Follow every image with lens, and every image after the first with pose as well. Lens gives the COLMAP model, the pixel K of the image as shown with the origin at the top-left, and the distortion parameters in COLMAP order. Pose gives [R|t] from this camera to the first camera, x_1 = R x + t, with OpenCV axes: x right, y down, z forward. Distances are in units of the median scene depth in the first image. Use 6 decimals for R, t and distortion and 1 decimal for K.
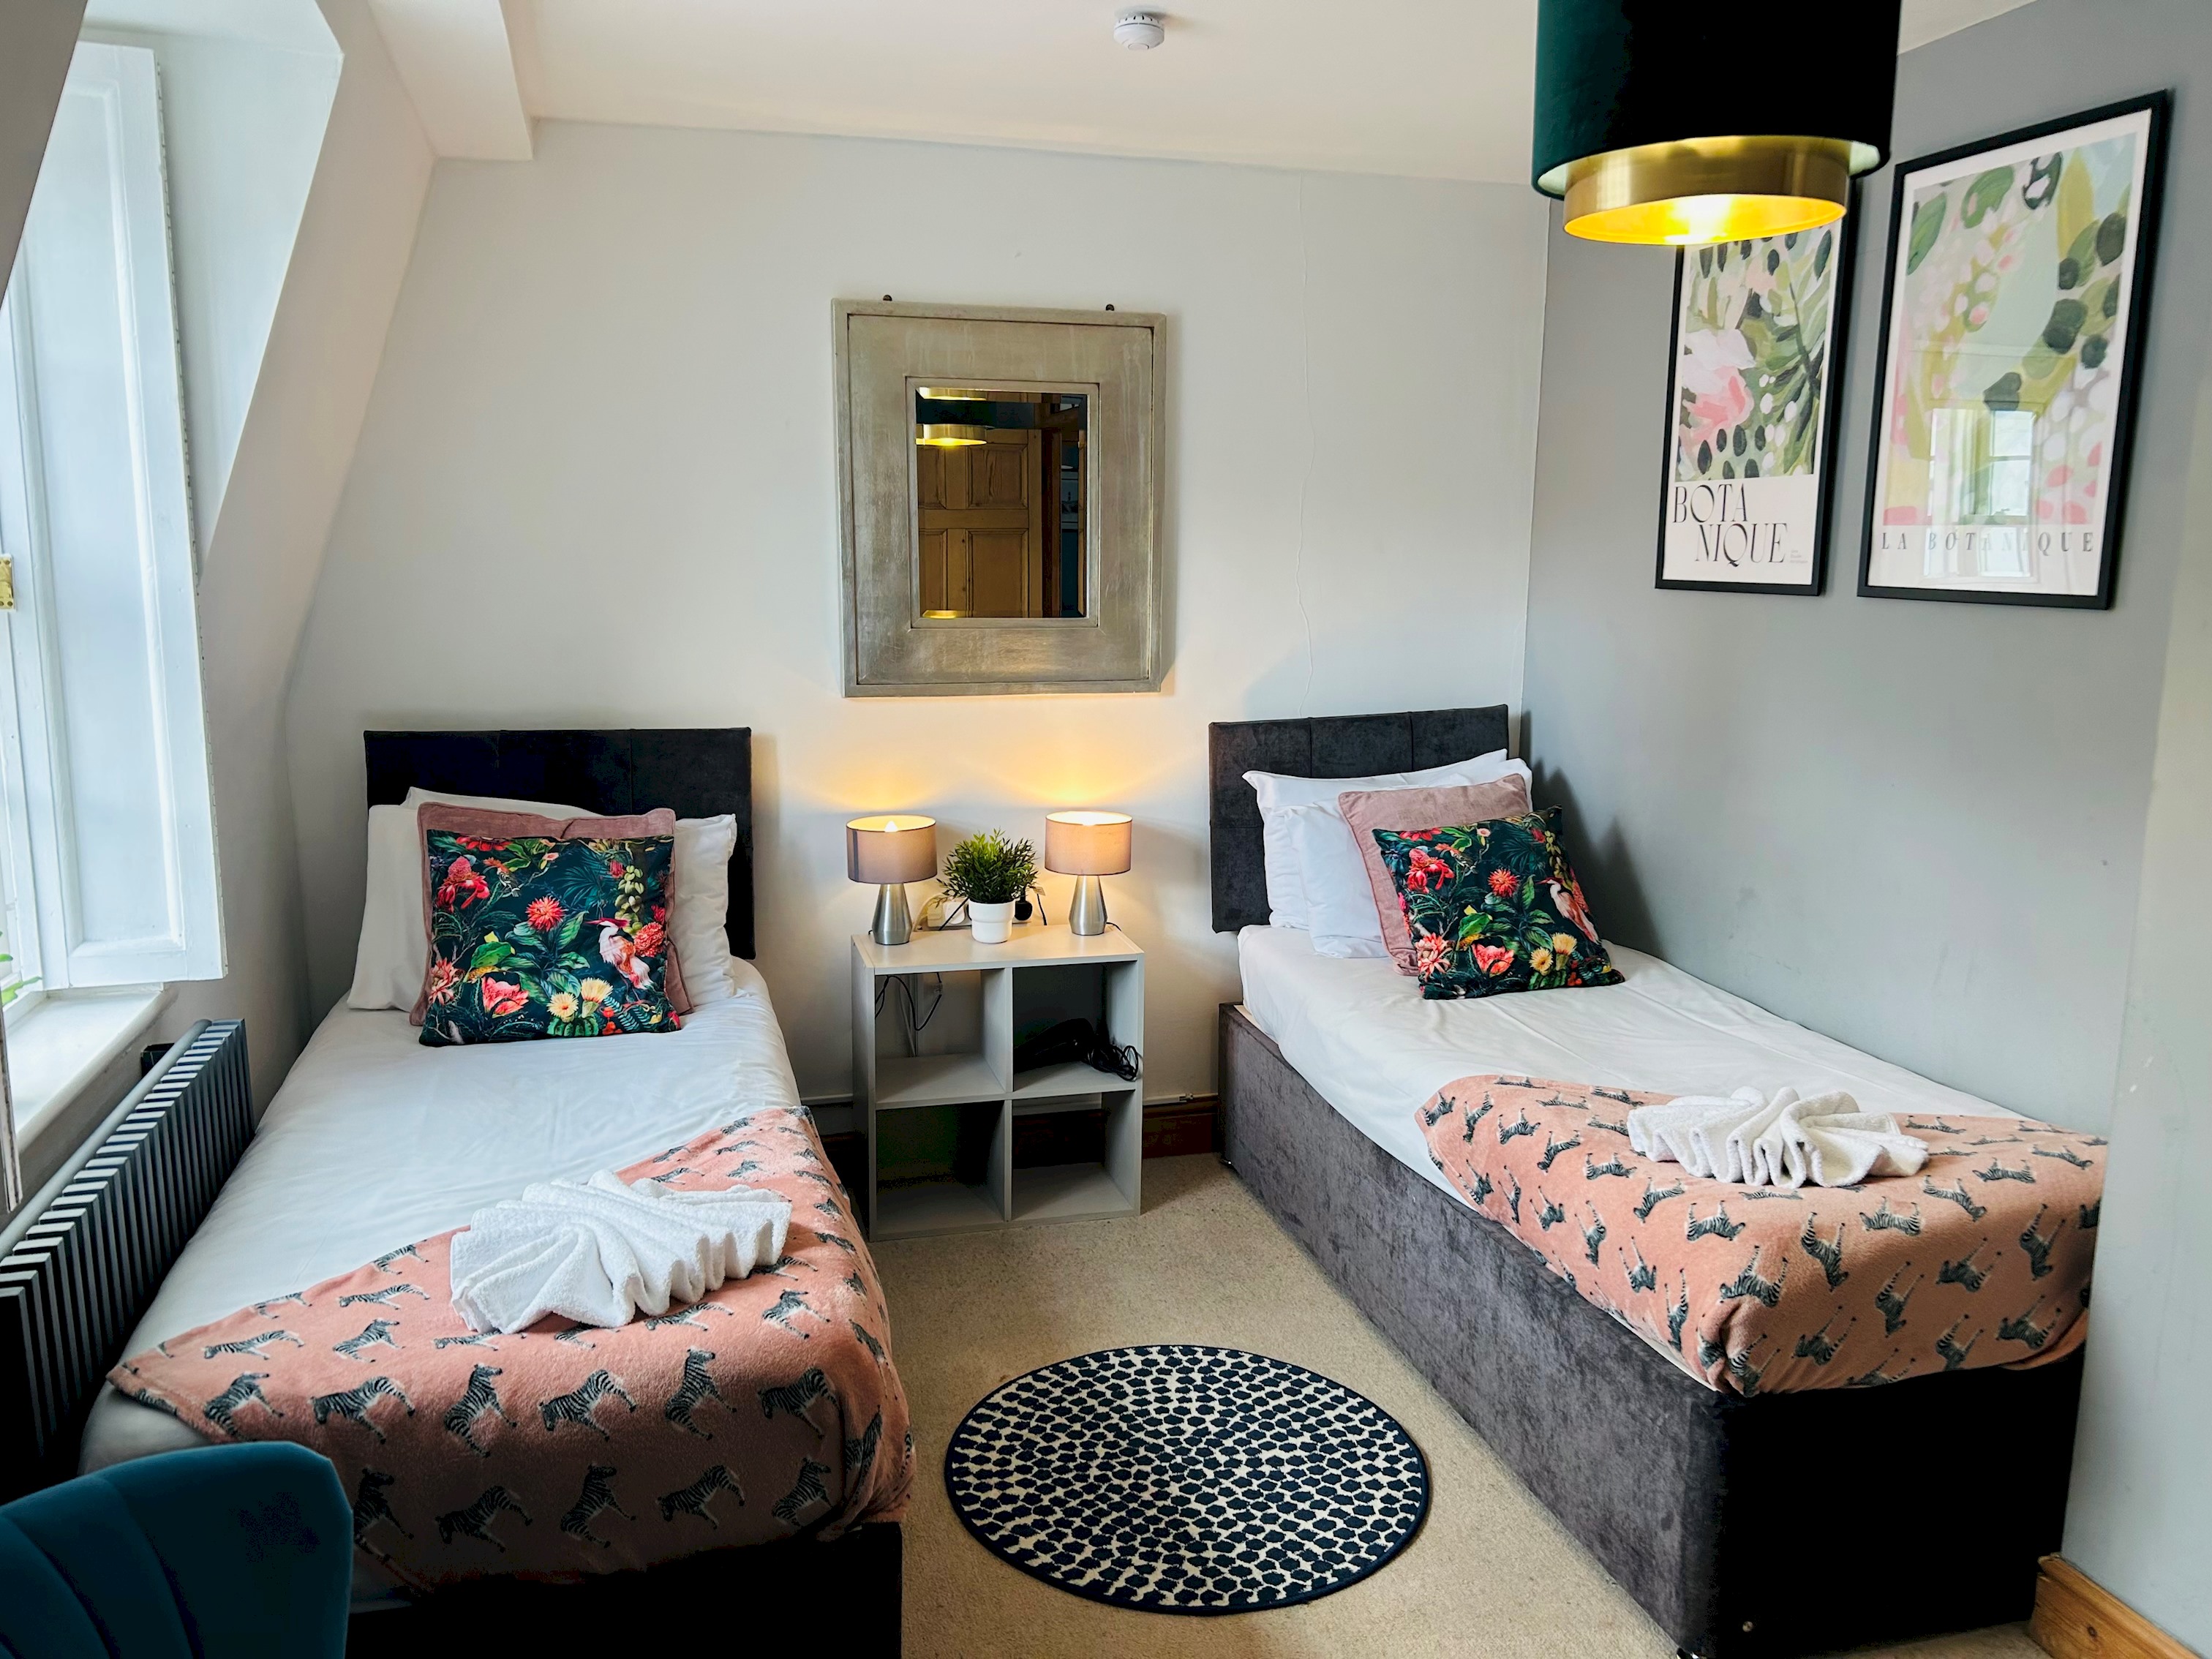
lens RADIAL K [[1652.1, 0, 1097.3], [0, 1652.1, 839.6], [0, 0, 1]] dist [0.015552, -0.006192]
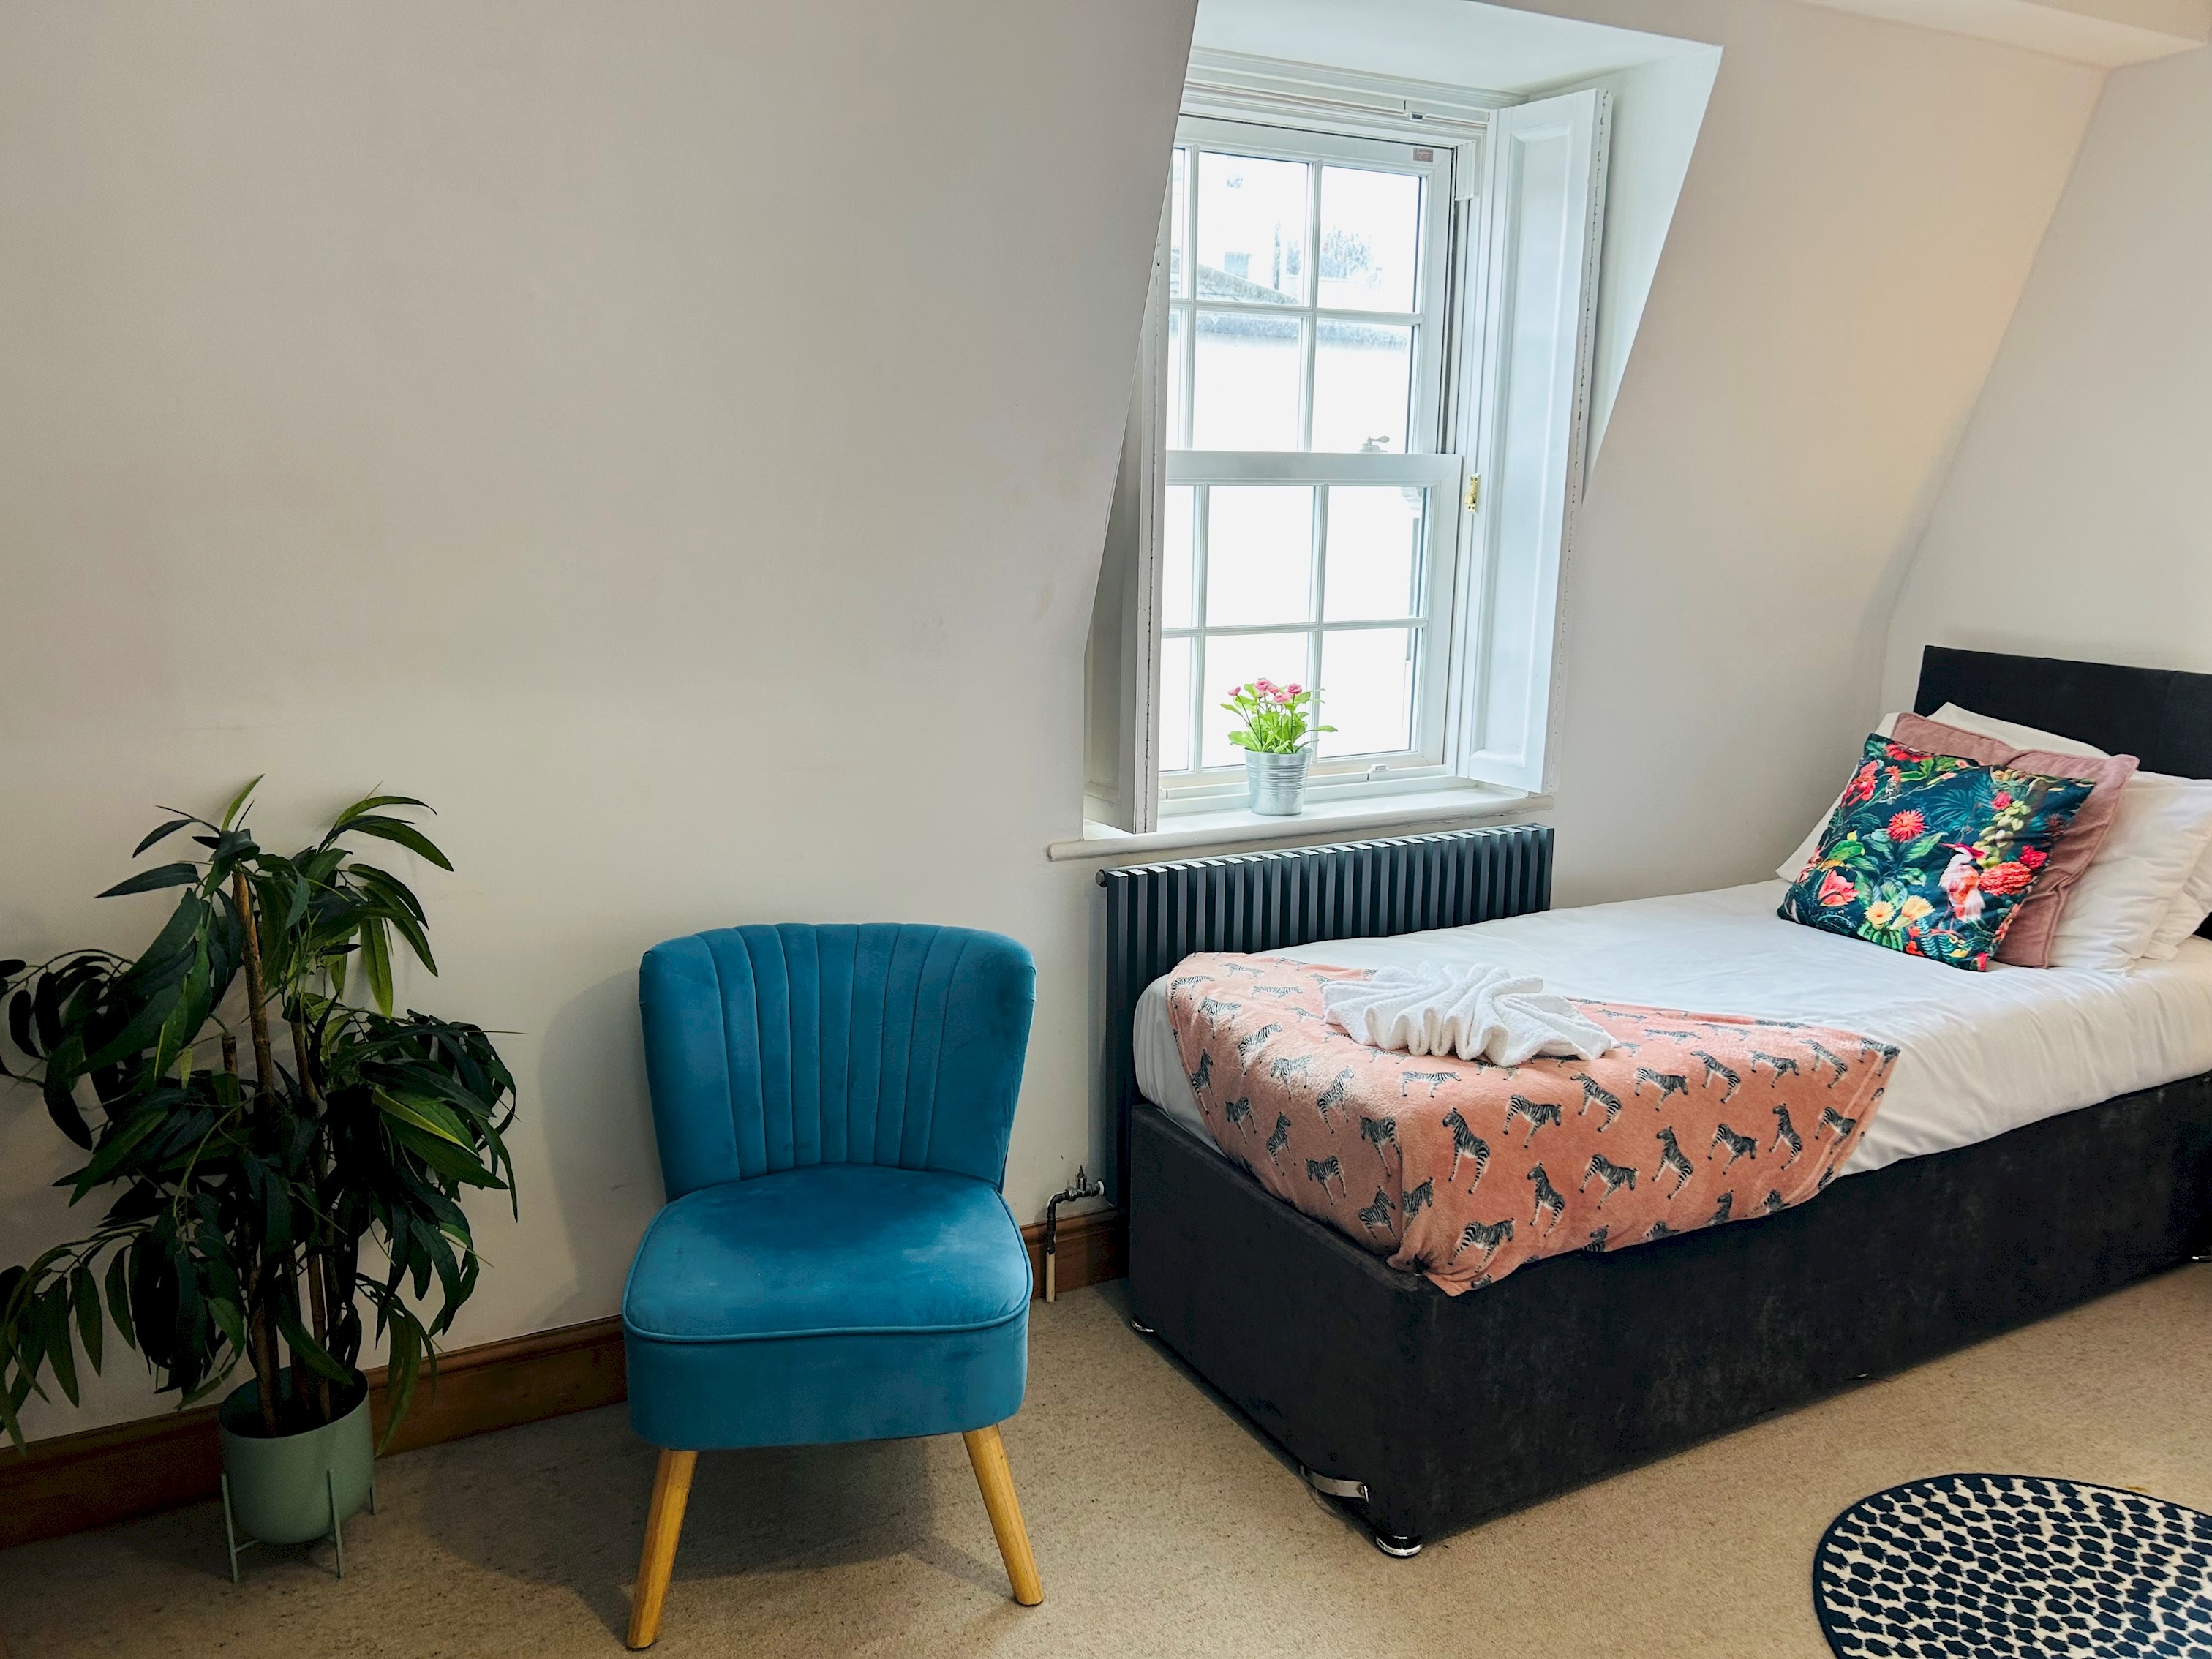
lens RADIAL K [[1652.1, 0, 1097.3], [0, 1652.1, 839.6], [0, 0, 1]] dist [0.015552, -0.006192]
pose [[0.224034, 0.193933, -0.955091, 0.539794], [-0.171840, 0.972508, 0.157161, -0.022177], [0.959312, 0.128913, 0.251201, 0.268889]]
